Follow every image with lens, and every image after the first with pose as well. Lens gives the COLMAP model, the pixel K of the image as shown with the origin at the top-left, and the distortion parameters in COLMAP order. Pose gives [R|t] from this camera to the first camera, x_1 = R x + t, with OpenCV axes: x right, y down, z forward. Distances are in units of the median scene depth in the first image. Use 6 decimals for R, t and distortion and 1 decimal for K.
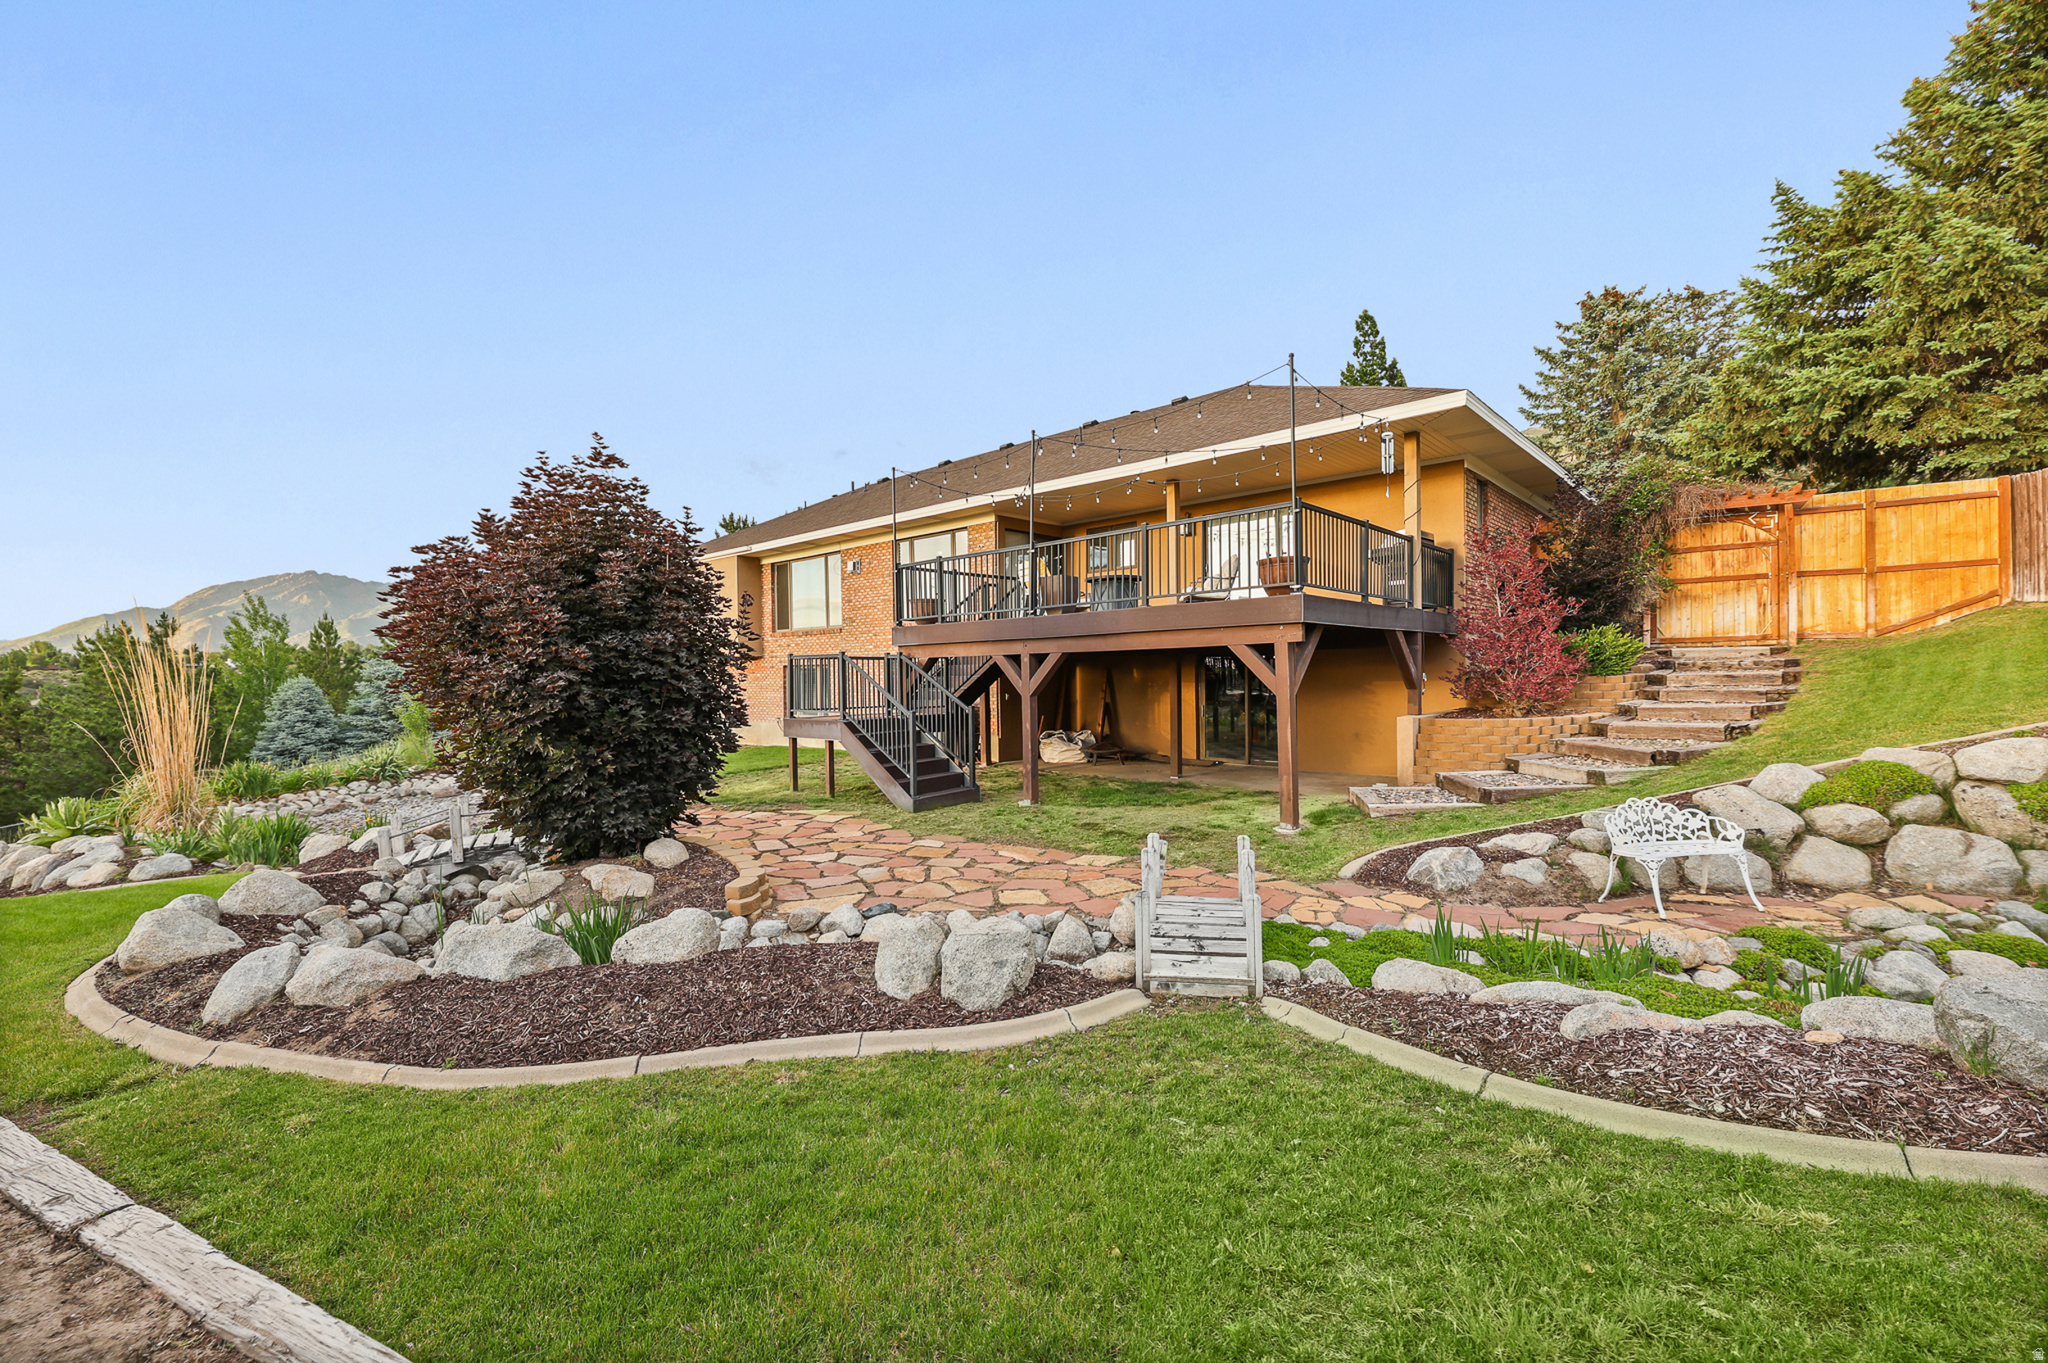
lens RADIAL K [[839.9, 0, 1030.8], [0, 839.9, 686.3], [0, 0, 1]] dist [-0.001578, -0.001211]
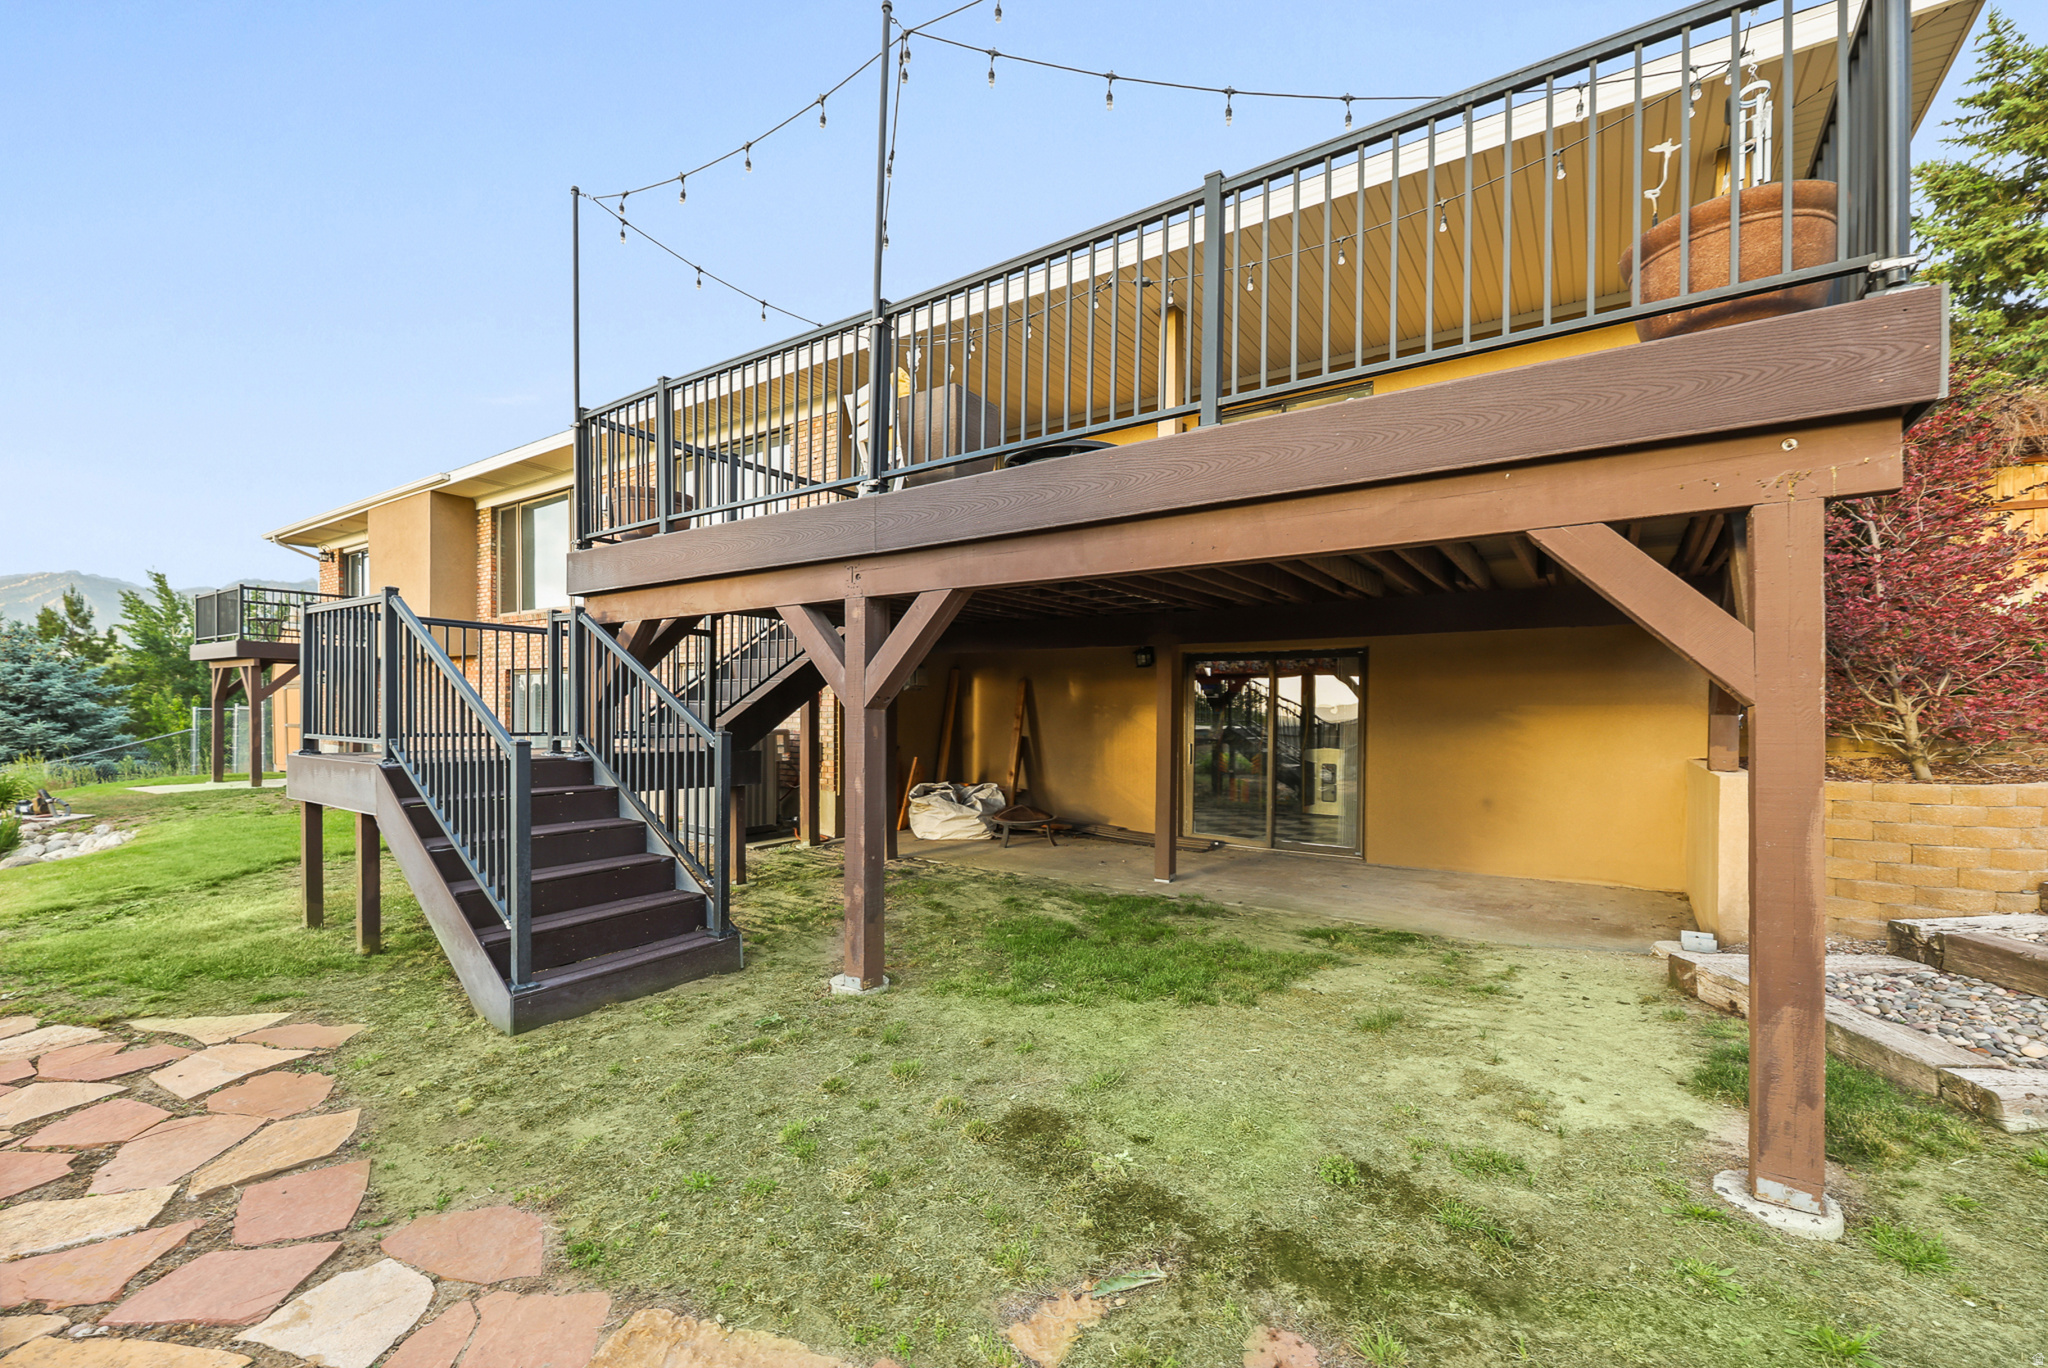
lens RADIAL K [[839.9, 0, 1016.4], [0, 839.9, 713.5], [0, 0, 1]] dist [-0.001578, -0.001211]
pose [[0.992953, 0.022705, 0.116315, 0.018264], [-0.020904, 0.999642, -0.016684, 0.015454], [-0.116652, 0.014135, 0.993072, 0.487080]]
